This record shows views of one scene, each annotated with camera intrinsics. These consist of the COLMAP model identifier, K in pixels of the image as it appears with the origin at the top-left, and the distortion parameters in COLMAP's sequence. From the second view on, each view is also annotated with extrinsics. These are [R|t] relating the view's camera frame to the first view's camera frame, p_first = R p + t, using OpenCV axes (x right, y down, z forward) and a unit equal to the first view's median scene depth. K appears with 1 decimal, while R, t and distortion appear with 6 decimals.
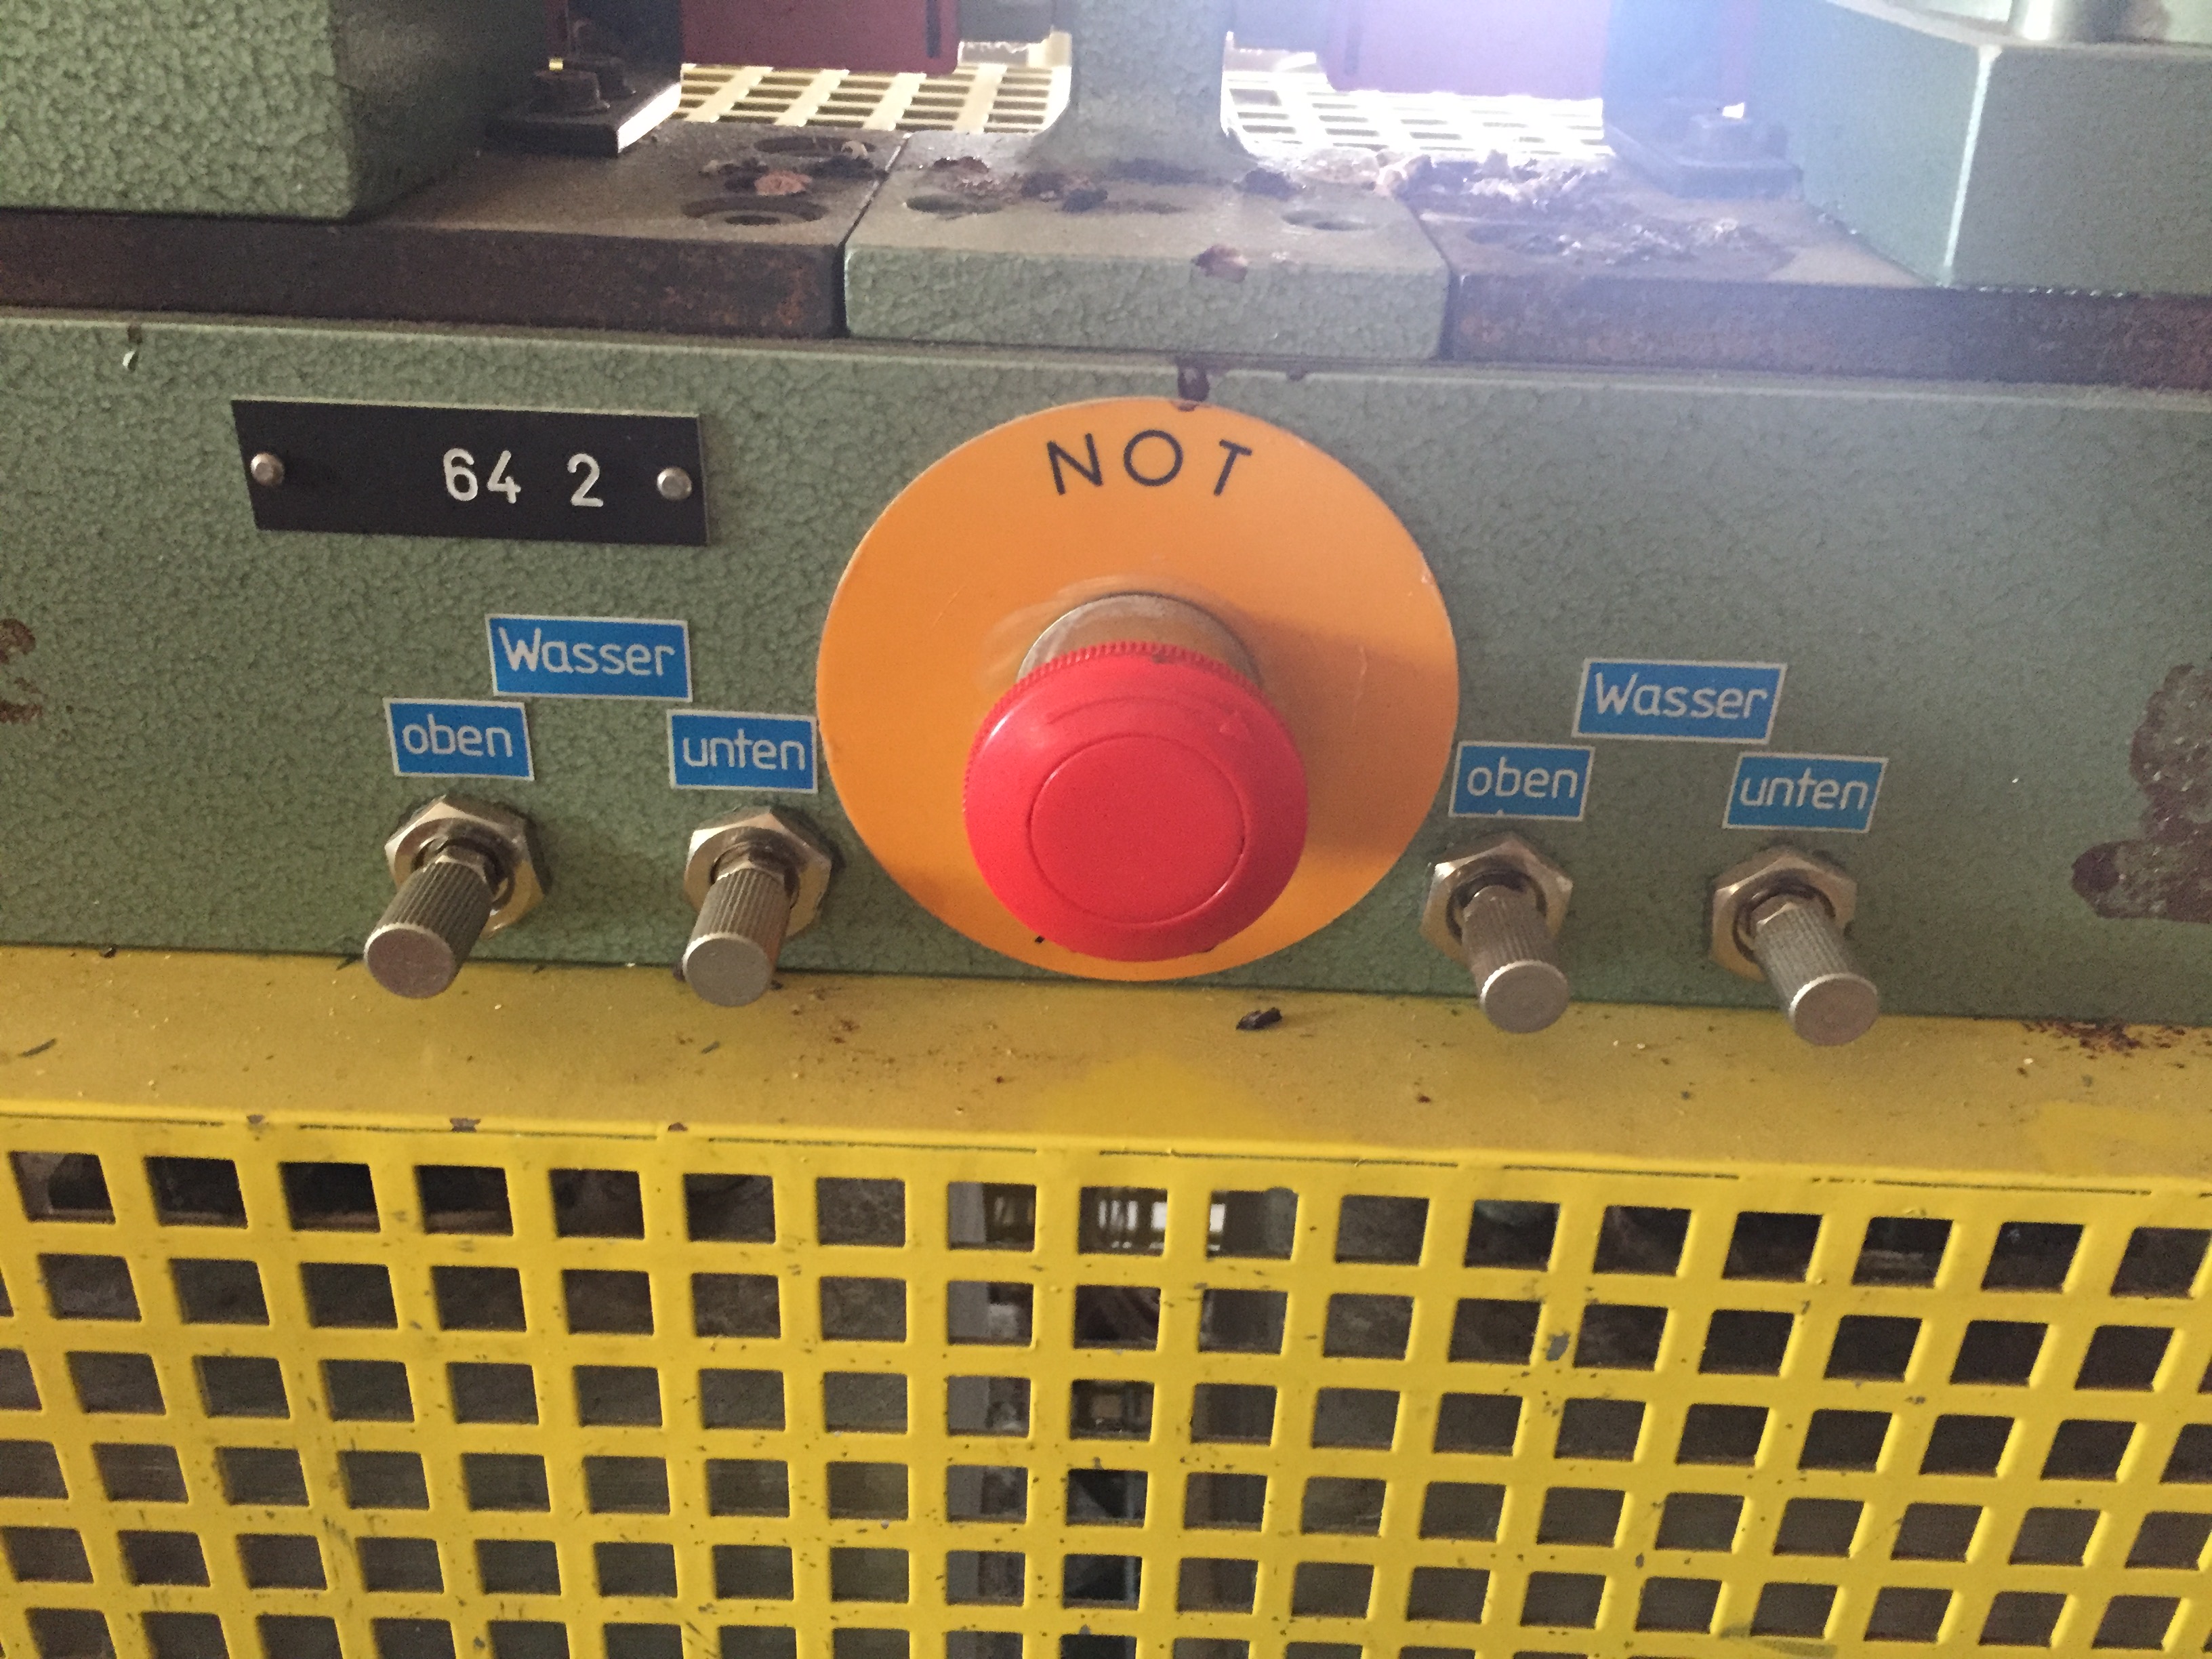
lens RADIAL K [[1860.9, 0, 1106.8], [0, 1860.9, 824.9], [0, 0, 1]] dist [0.033895, -0.005013]
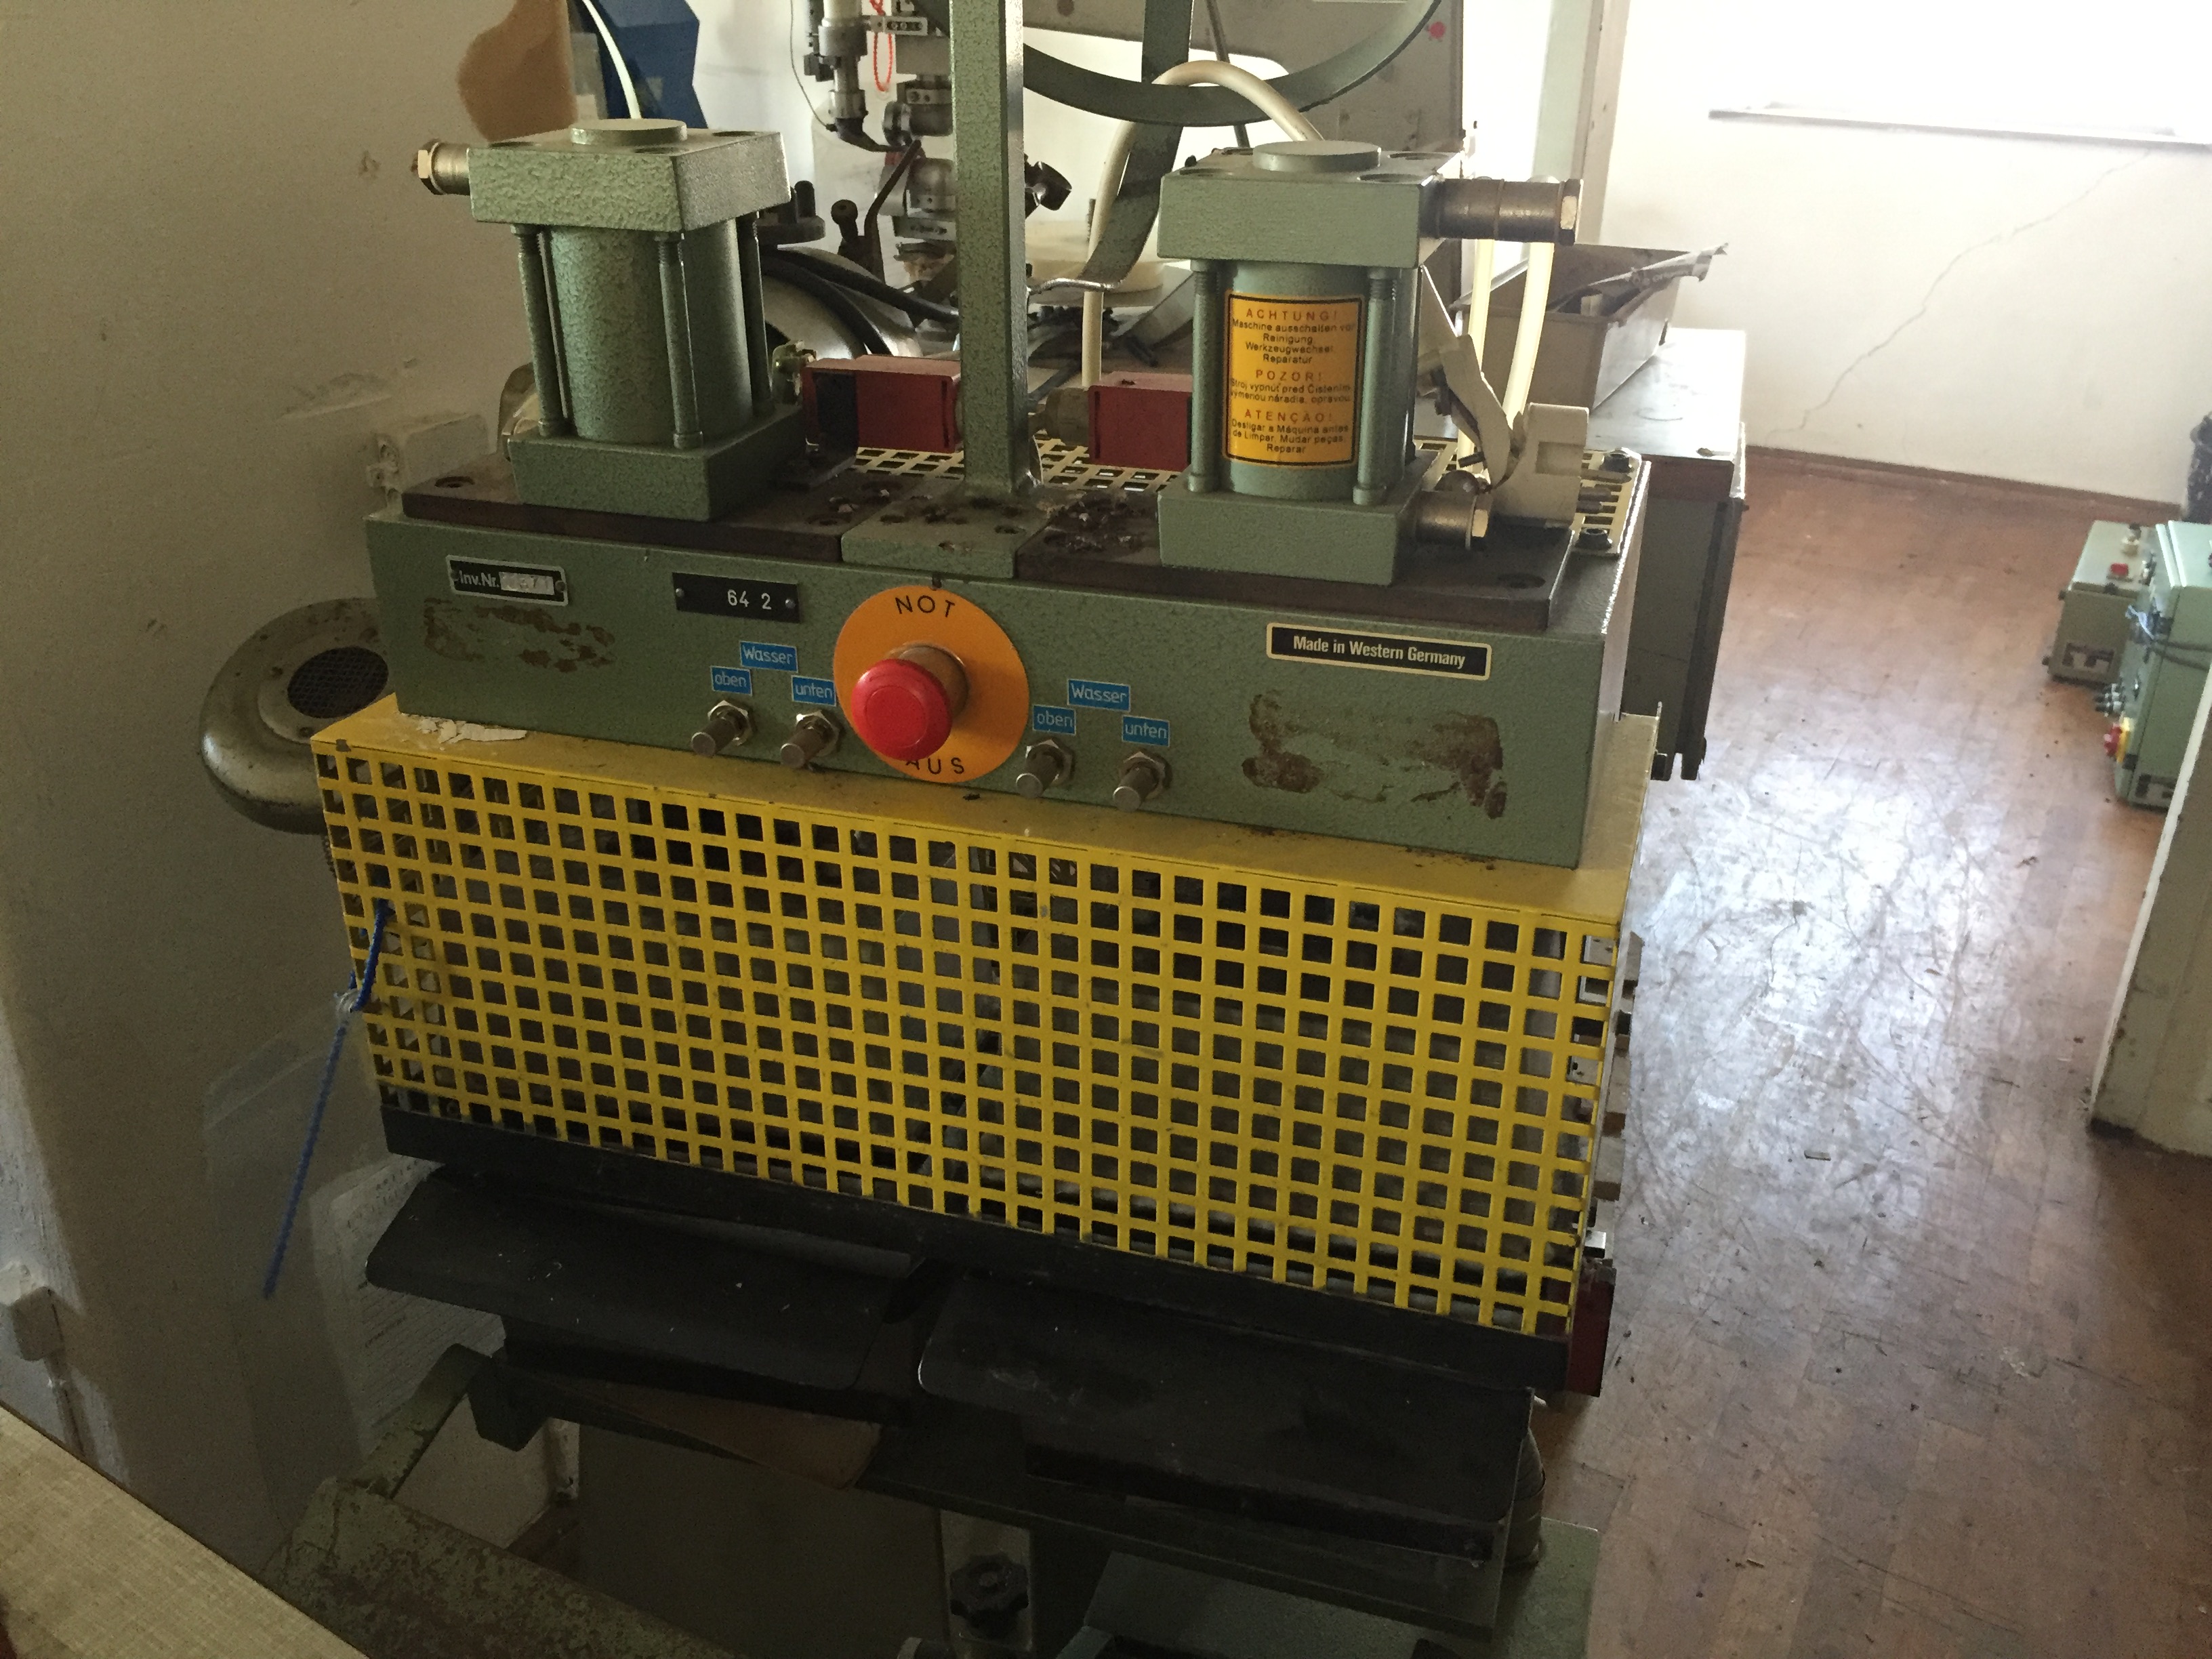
lens RADIAL K [[1860.9, 0, 1105.1], [0, 1860.9, 833.3], [0, 0, 1]] dist [0.033895, -0.005013]
pose [[0.953484, 0.092418, -0.286927, 1.191812], [-0.102215, 0.994575, -0.019321, 0.208926], [0.283585, 0.047751, 0.957758, -1.827638]]
